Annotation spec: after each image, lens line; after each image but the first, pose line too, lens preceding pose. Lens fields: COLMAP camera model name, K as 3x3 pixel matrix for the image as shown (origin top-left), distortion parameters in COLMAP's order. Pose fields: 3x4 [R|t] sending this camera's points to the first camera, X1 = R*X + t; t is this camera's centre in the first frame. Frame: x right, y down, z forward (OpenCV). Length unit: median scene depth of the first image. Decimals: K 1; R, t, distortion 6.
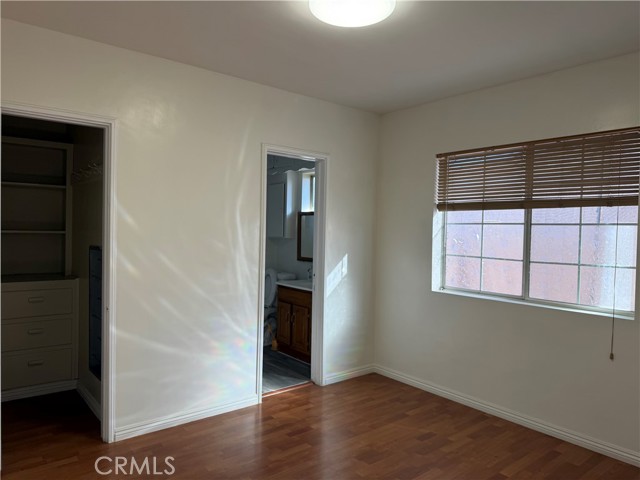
lens RADIAL K [[454.1, 0, 316.6], [0, 454.1, 242.1], [0, 0, 1]] dist [0.065685, -0.089966]
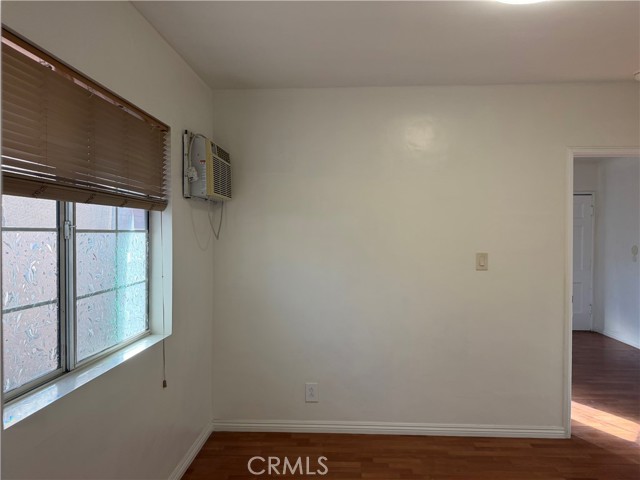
lens RADIAL K [[454.1, 0, 316.6], [0, 454.1, 242.1], [0, 0, 1]] dist [0.065685, -0.089966]
pose [[-0.734484, -0.027767, 0.678058, -0.121401], [0.009370, 0.998652, 0.051046, -0.051696], [-0.678561, 0.043846, -0.733234, 1.231354]]
